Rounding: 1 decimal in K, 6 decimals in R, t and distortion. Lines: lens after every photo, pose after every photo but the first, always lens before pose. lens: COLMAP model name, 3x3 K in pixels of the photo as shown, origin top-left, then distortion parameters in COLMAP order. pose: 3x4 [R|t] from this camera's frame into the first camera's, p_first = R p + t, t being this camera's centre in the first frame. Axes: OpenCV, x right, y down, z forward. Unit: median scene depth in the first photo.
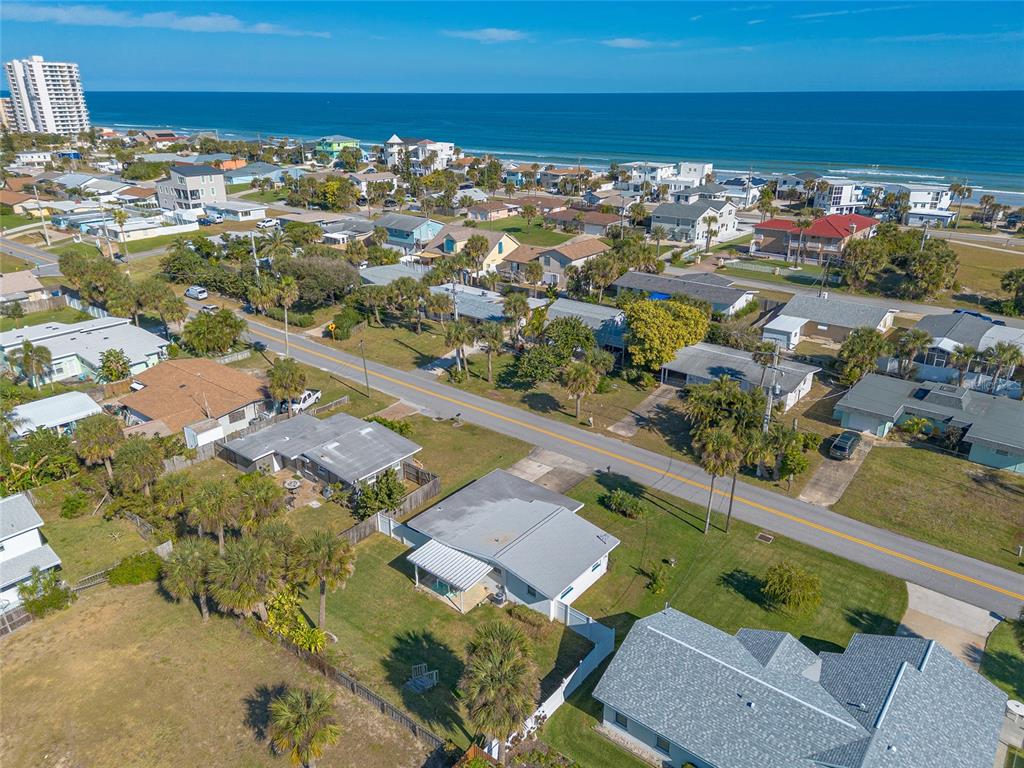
lens RADIAL K [[721.9, 0, 508.7], [0, 721.9, 383.9], [0, 0, 1]] dist [0.071530, -0.071958]
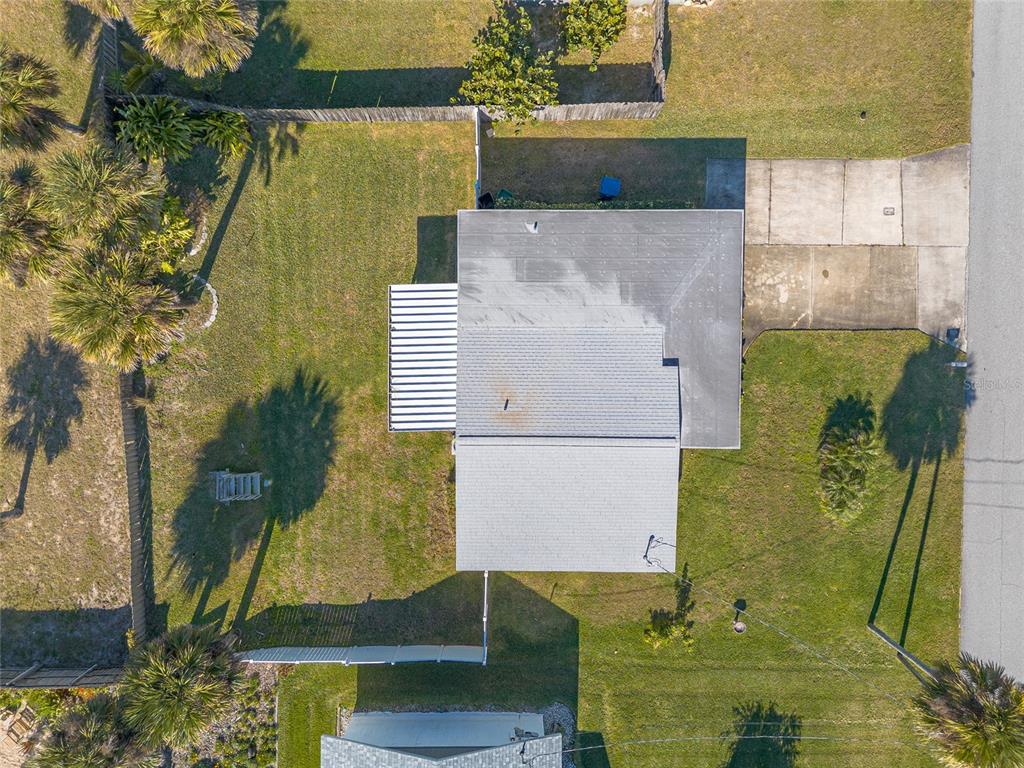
lens RADIAL K [[721.9, 0, 519.4], [0, 721.9, 382.2], [0, 0, 1]] dist [0.071530, -0.071958]
pose [[0.627120, 0.778843, 0.011086, -0.016287], [-0.287663, 0.218351, 0.932509, -0.158516], [0.723858, -0.587984, 0.360977, 0.481628]]
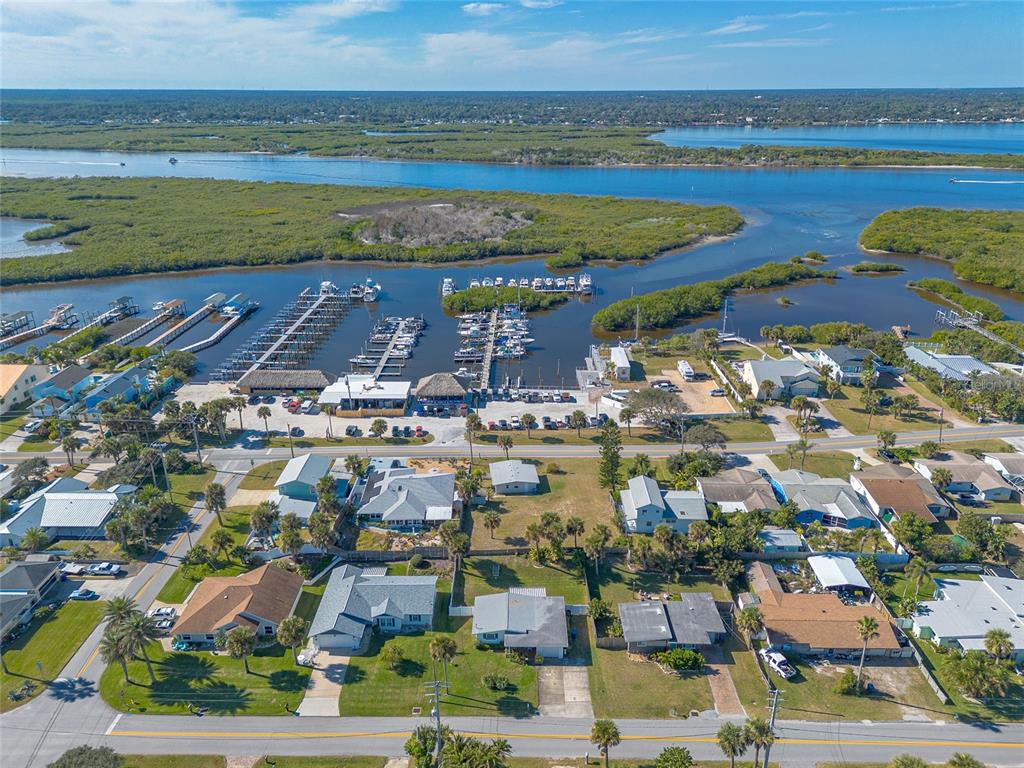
lens RADIAL K [[721.9, 0, 510.1], [0, 721.9, 374.7], [0, 0, 1]] dist [0.071530, -0.071958]
pose [[-0.781986, 0.224243, -0.581560, 0.631583], [-0.231168, 0.762156, 0.604715, -0.914071], [0.578843, 0.607317, -0.544157, 1.013317]]
